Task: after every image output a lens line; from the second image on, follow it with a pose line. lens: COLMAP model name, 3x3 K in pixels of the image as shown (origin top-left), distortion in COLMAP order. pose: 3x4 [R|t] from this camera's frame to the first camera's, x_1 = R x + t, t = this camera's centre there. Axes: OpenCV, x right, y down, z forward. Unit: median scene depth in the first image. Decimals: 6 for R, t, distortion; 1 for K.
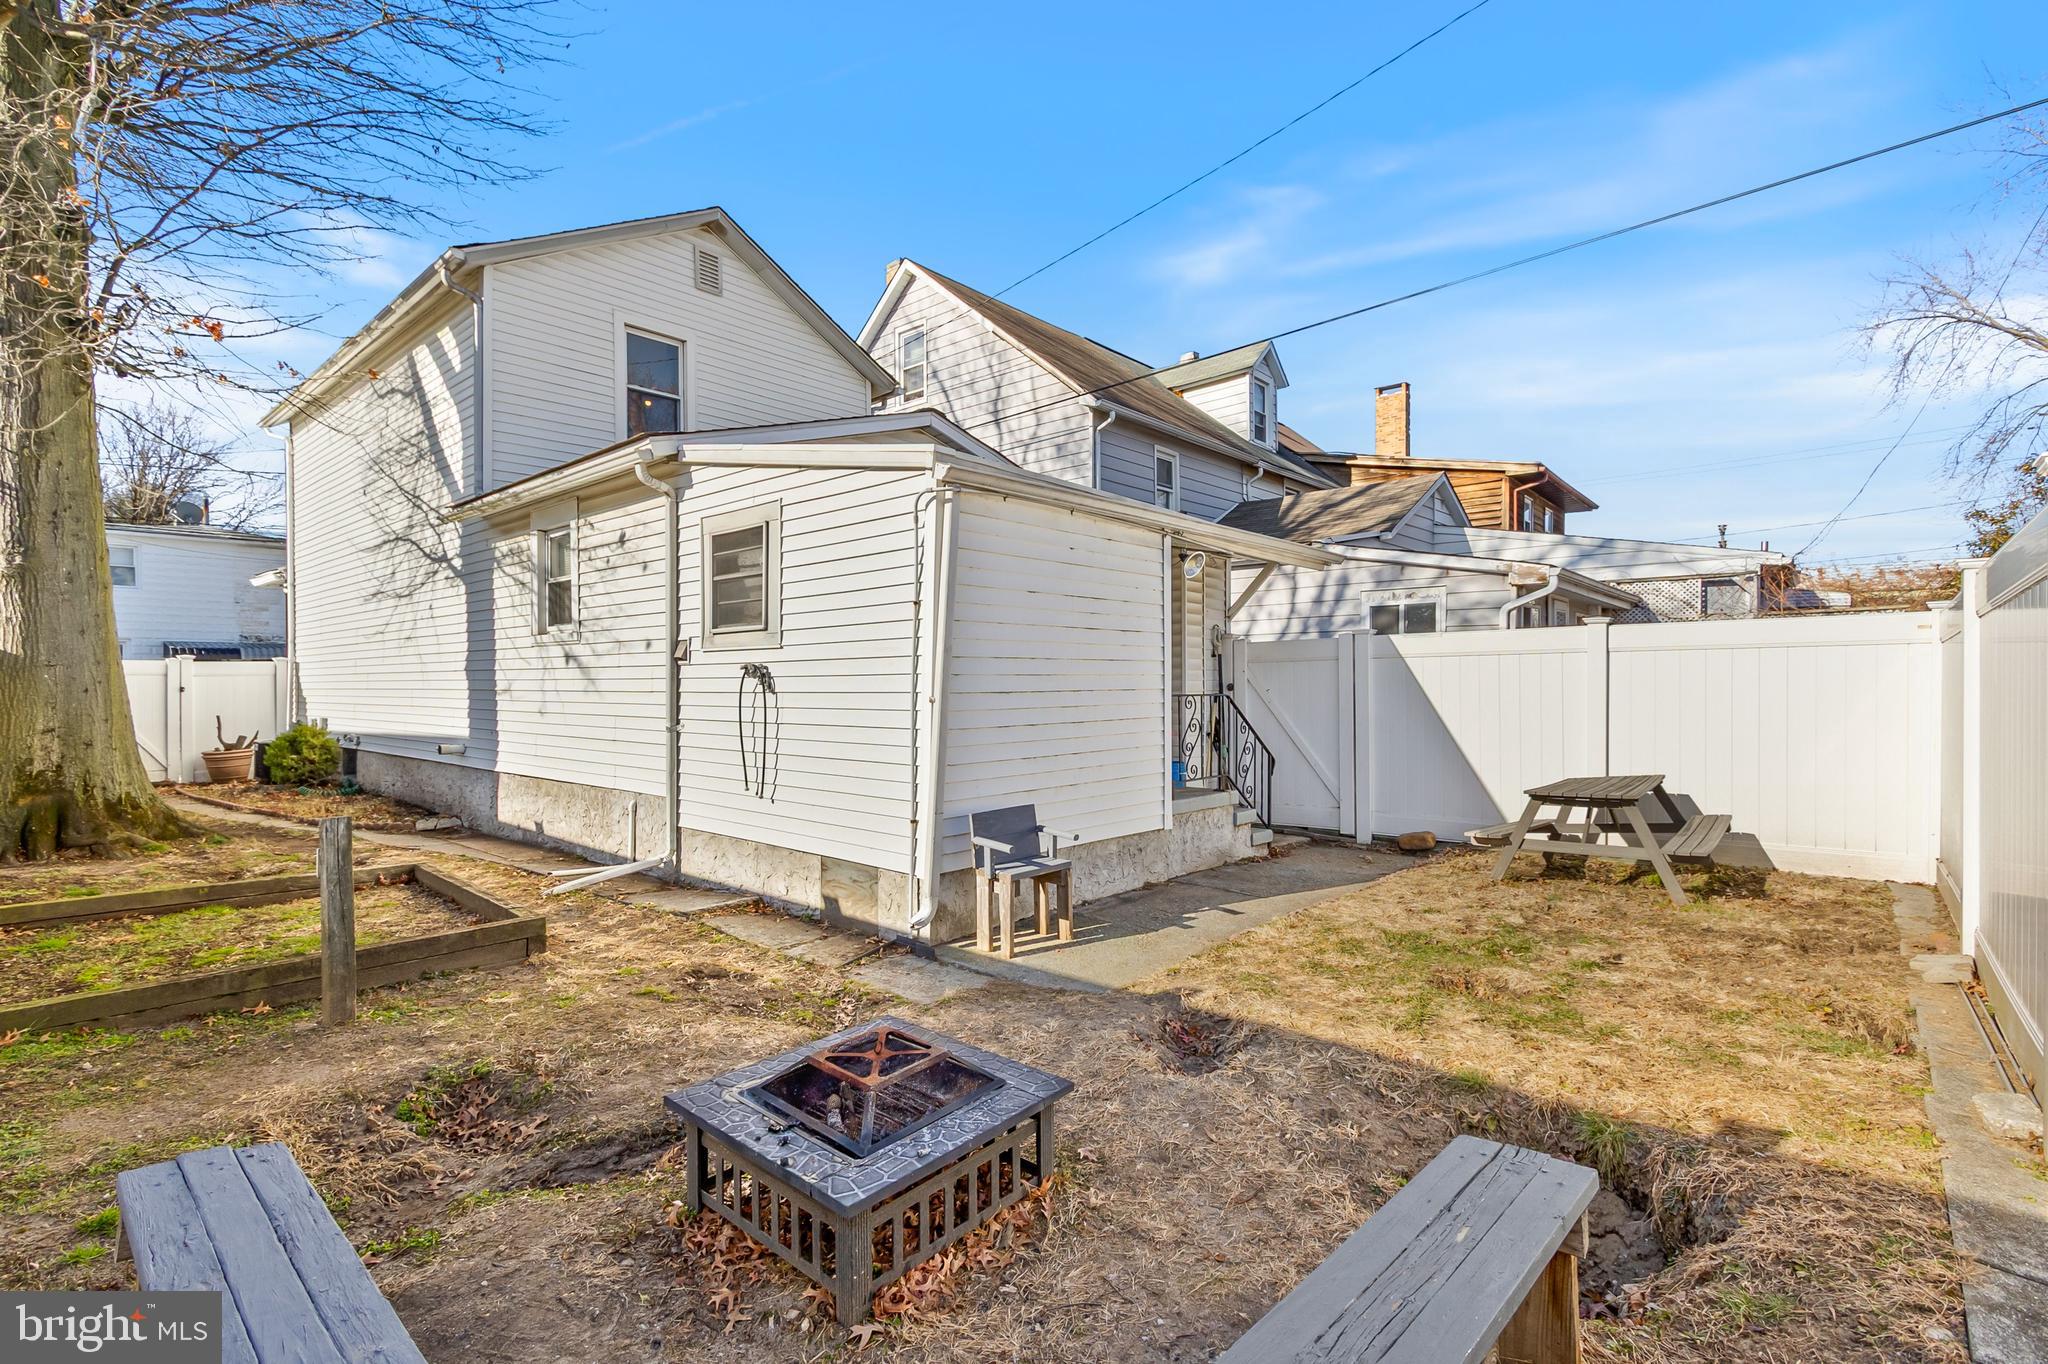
lens RADIAL K [[938.0, 0, 1023.6], [0, 938.0, 690.4], [0, 0, 1]] dist [0.002344, -0.000541]
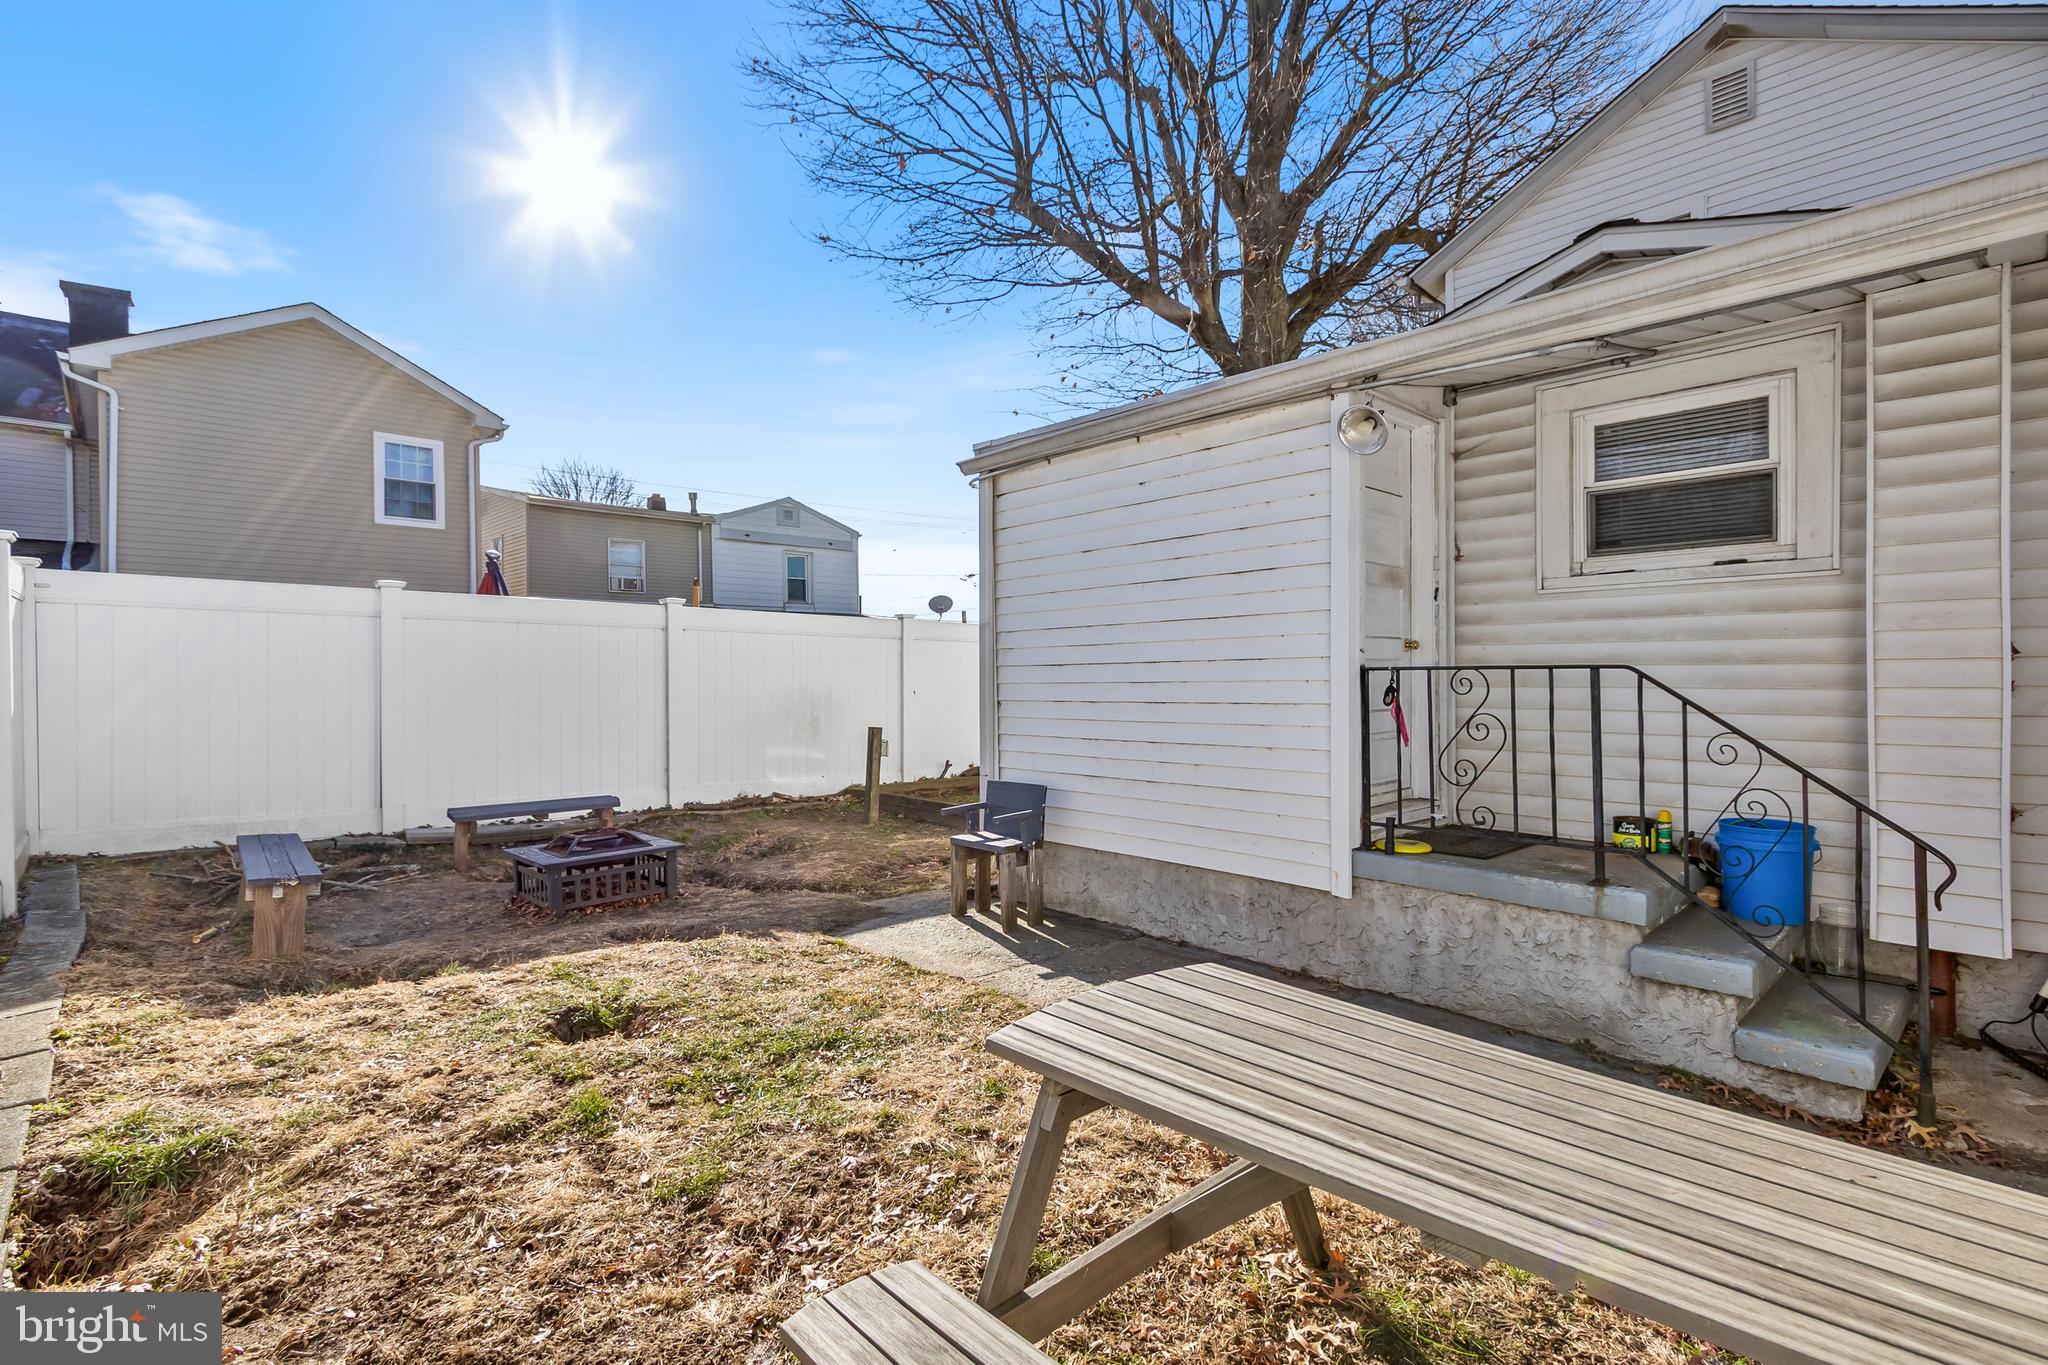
lens RADIAL K [[938.0, 0, 1023.2], [0, 938.0, 679.4], [0, 0, 1]] dist [0.002344, -0.000541]
pose [[-0.074336, 0.004880, -0.997221, 0.476188], [0.002832, 0.999985, 0.004683, 0.006050], [0.997229, -0.002476, -0.074348, 0.535602]]
